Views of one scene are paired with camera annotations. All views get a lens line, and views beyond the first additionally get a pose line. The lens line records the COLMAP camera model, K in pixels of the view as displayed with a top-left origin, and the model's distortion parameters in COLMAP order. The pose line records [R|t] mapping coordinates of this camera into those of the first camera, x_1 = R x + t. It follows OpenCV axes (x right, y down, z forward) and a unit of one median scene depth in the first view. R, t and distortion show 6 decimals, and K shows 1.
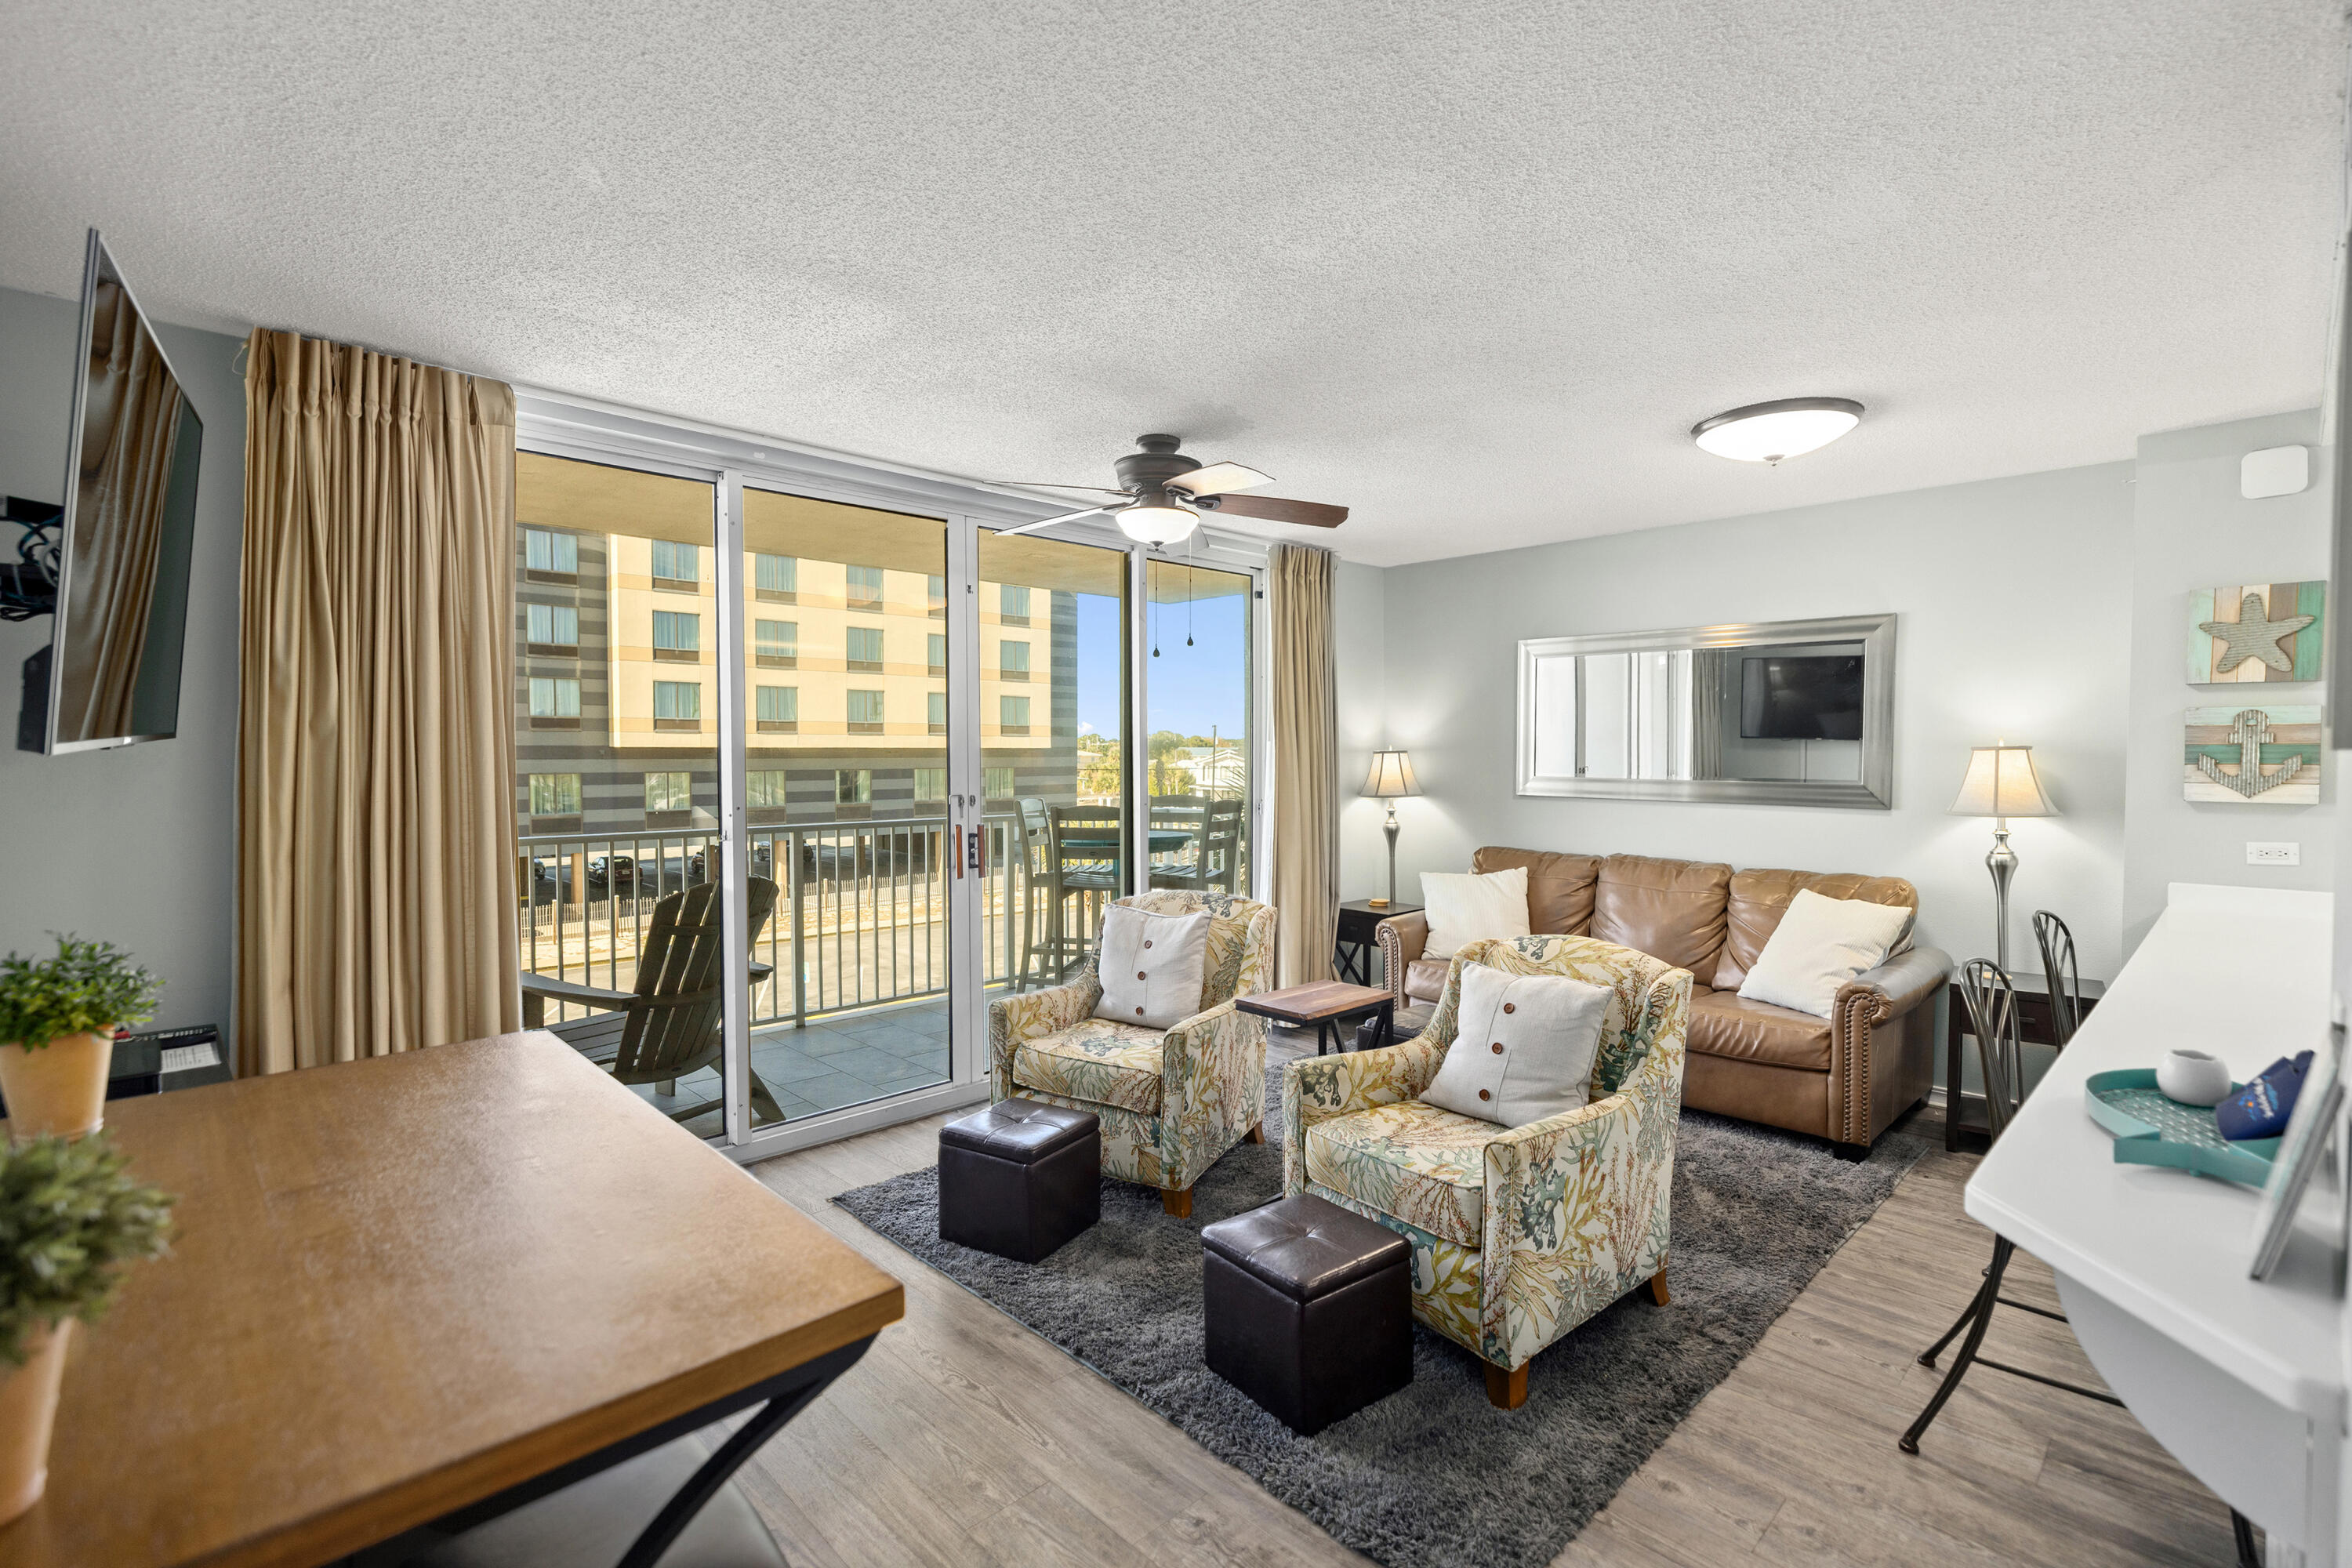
lens RADIAL K [[1058.9, 0, 1269.3], [0, 1058.9, 785.1], [0, 0, 1]] dist [0.011836, -0.002347]
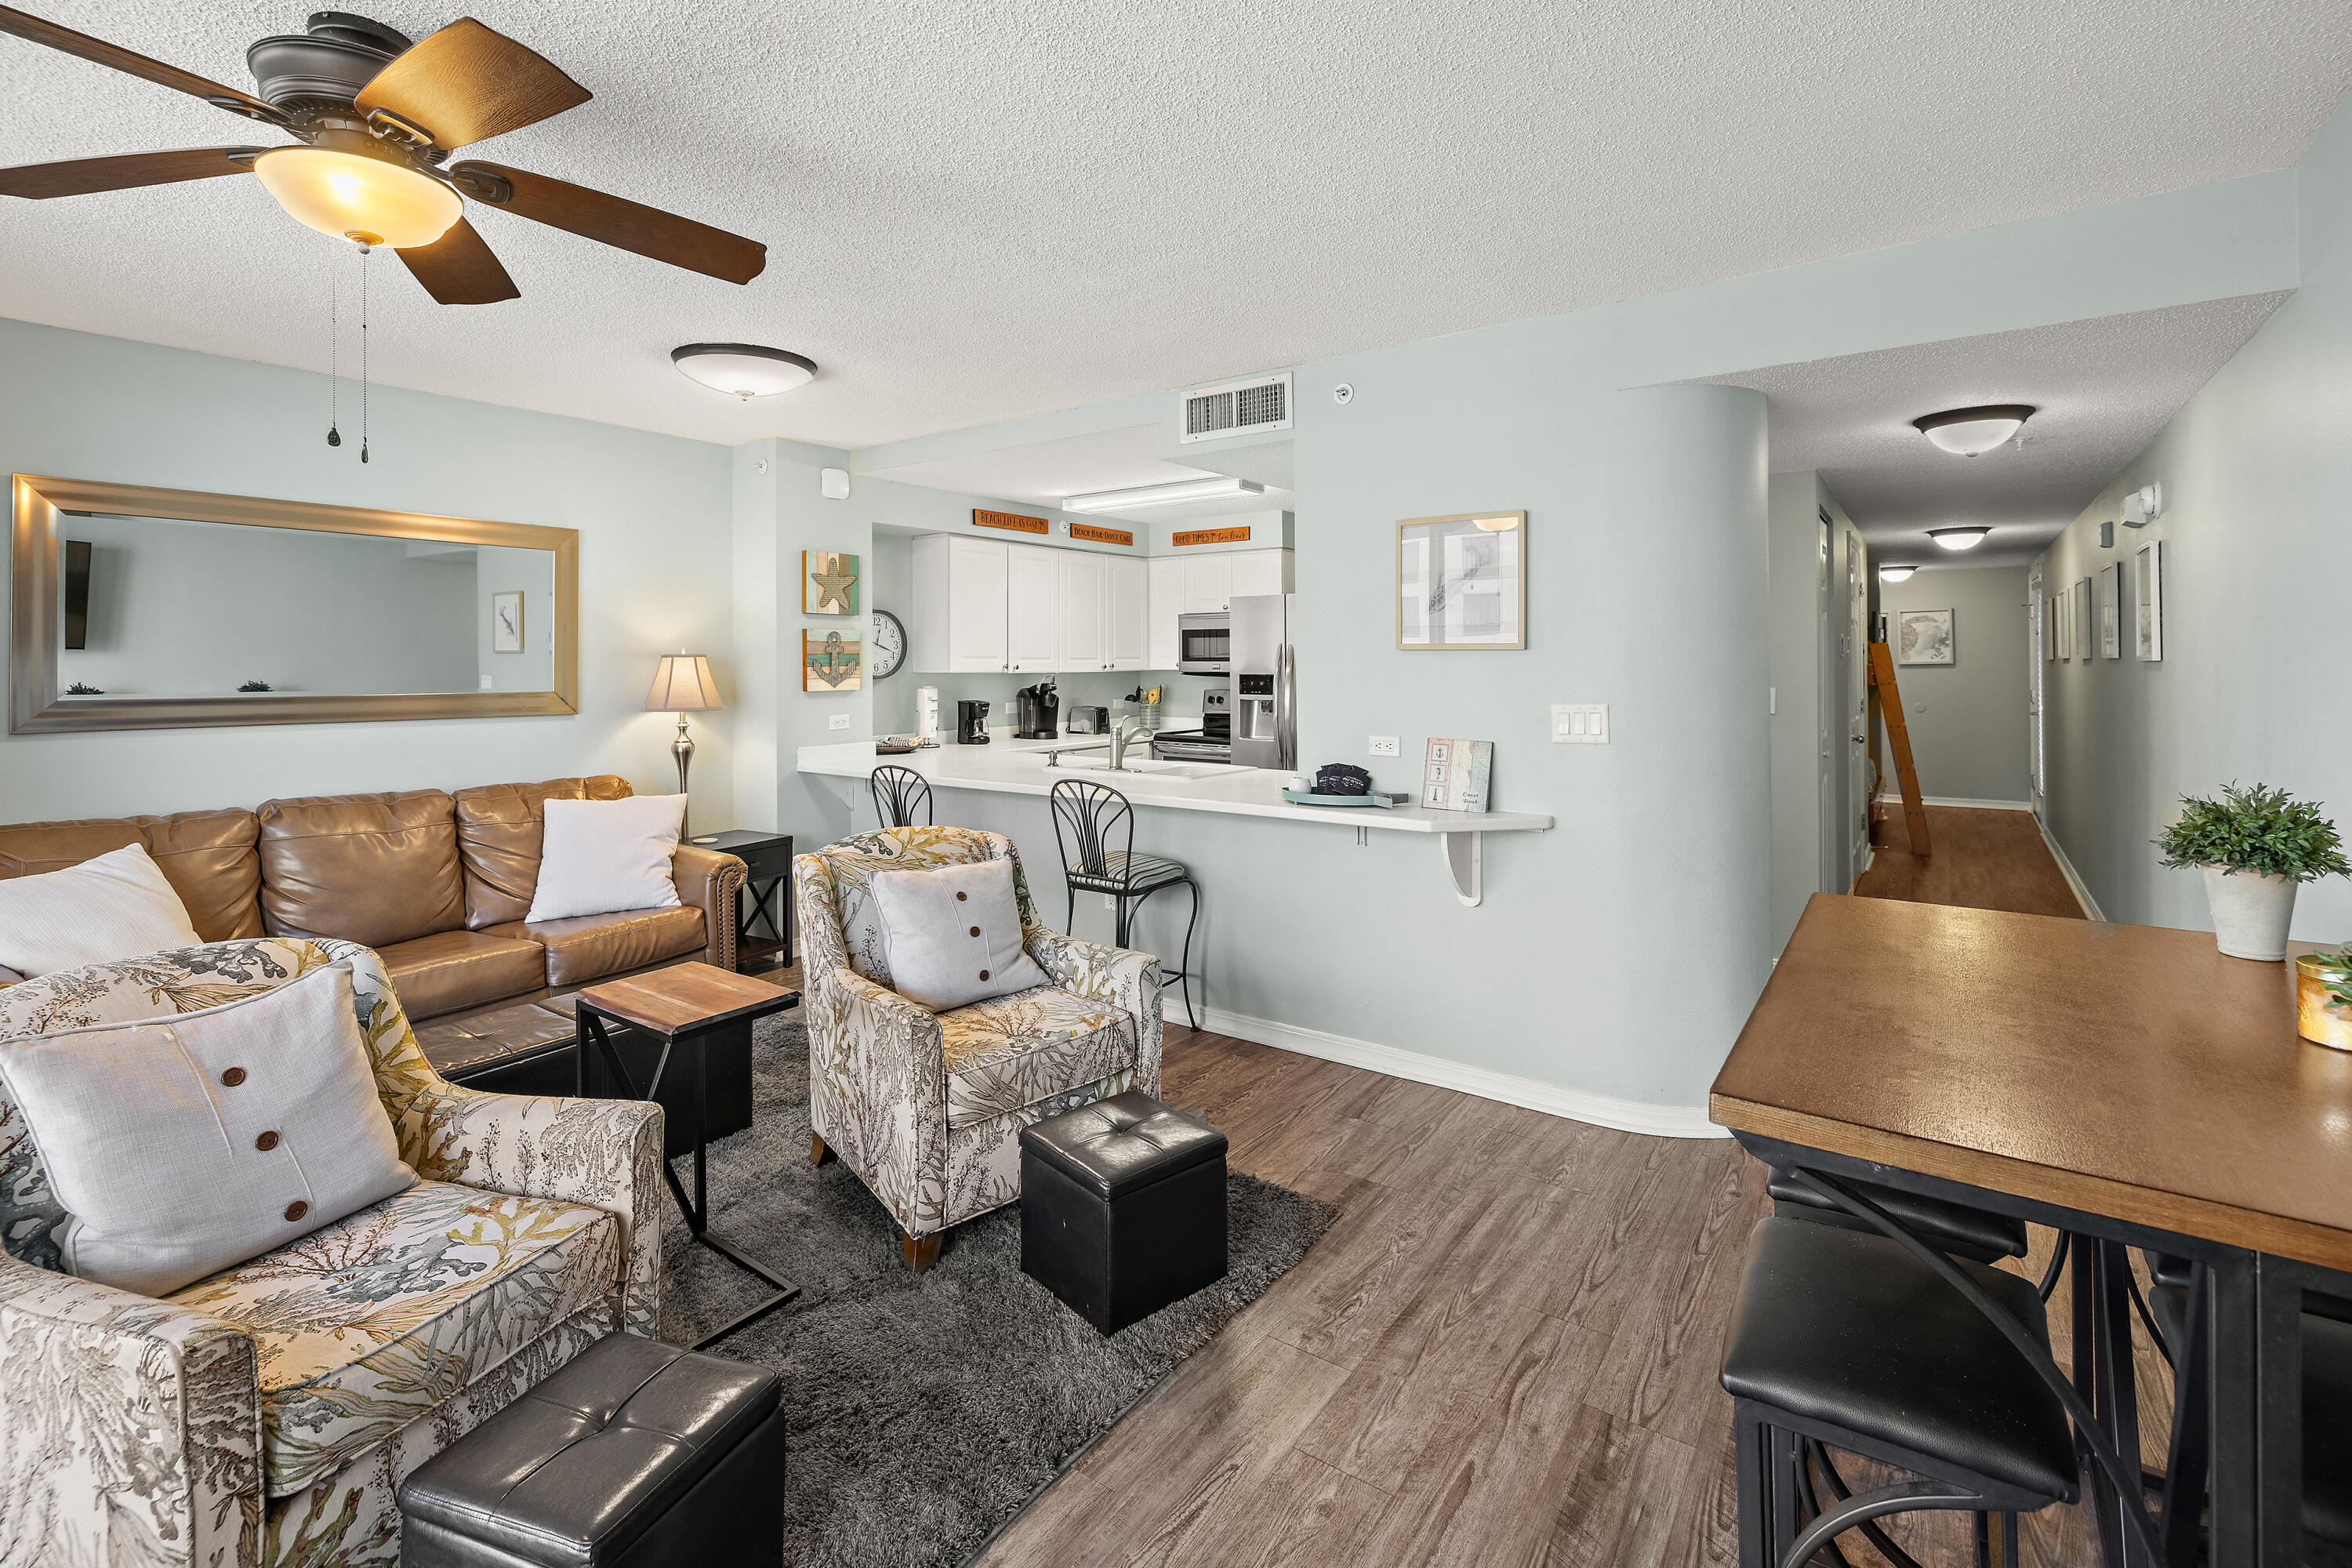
lens RADIAL K [[1016.2, 0, 1136.0], [0, 1016.2, 657.8], [0, 0, 1]] dist [0.002885, -0.001059]
pose [[-0.072780, 0.002615, 0.997345, -0.601372], [0.038074, 0.999275, 0.000158, -0.015243], [-0.996621, 0.037984, -0.072827, 0.662586]]
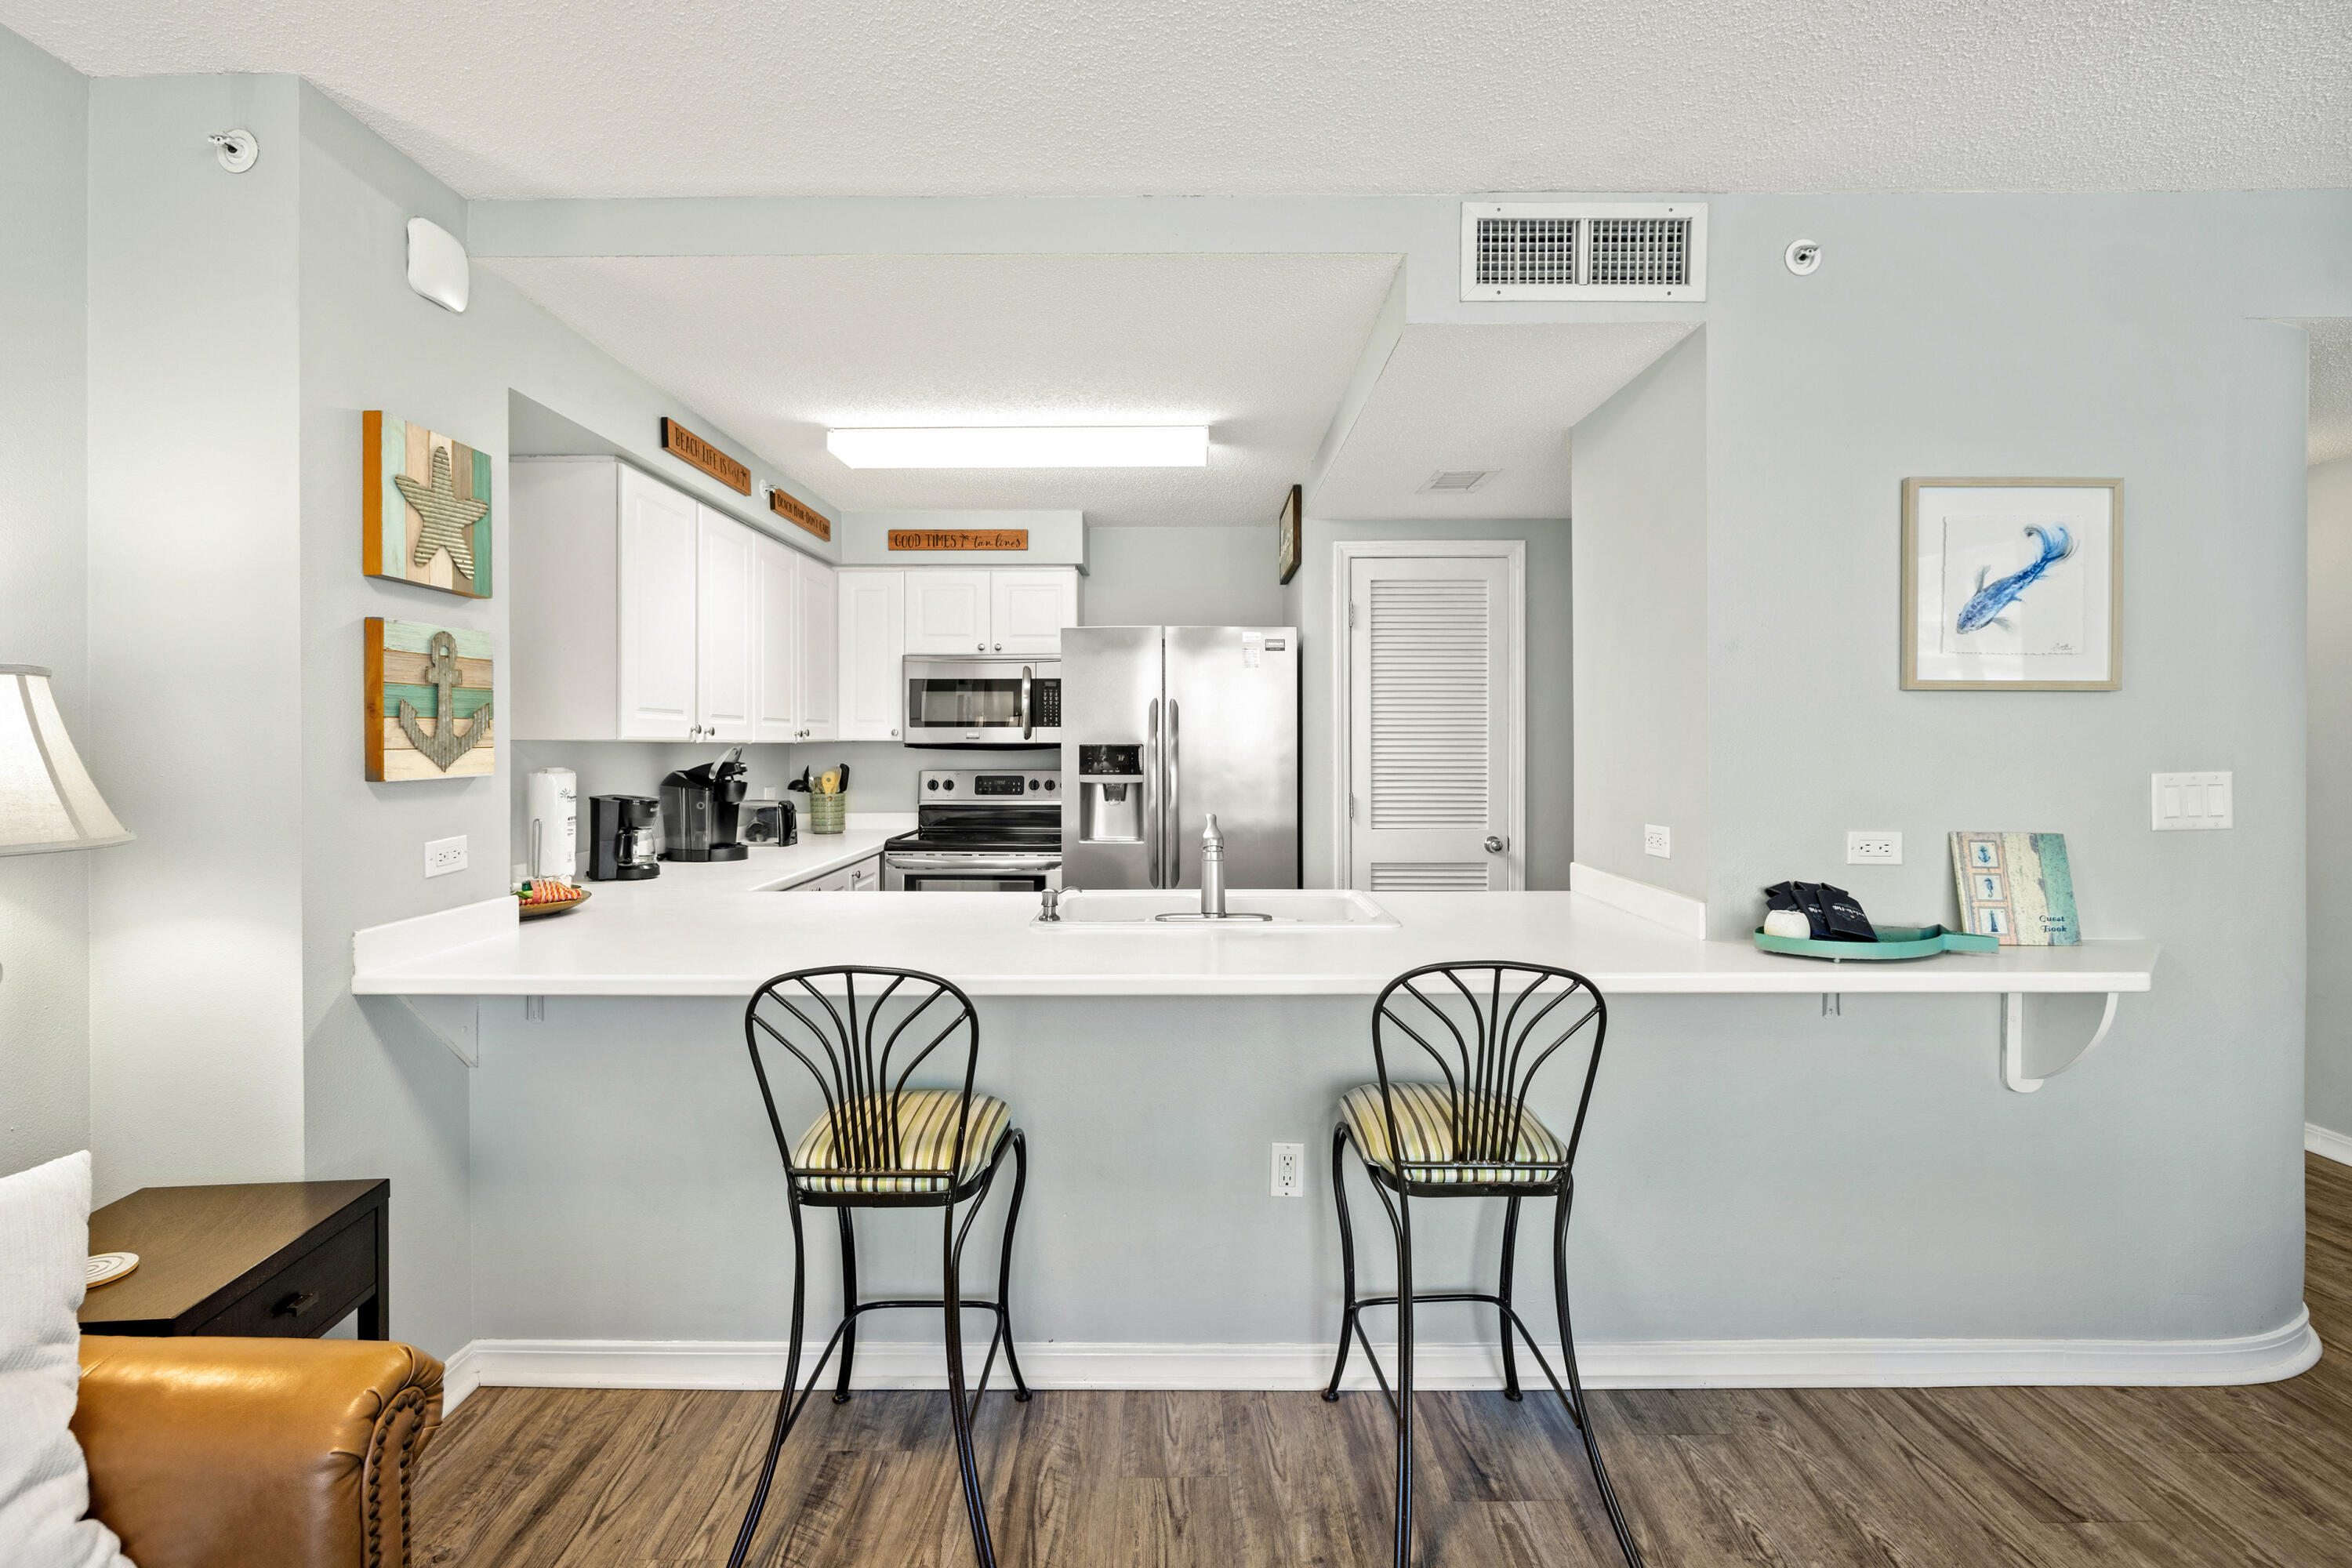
lens RADIAL K [[1059.1, 0, 1164.5], [0, 1059.1, 744.6], [0, 0, 1]] dist [-0.000498, 0.000166]
pose [[-0.653045, -0.004240, 0.757307, 0.165522], [0.025480, 0.999295, 0.027567, -0.010088], [-0.756890, 0.037299, -0.652477, 1.080536]]
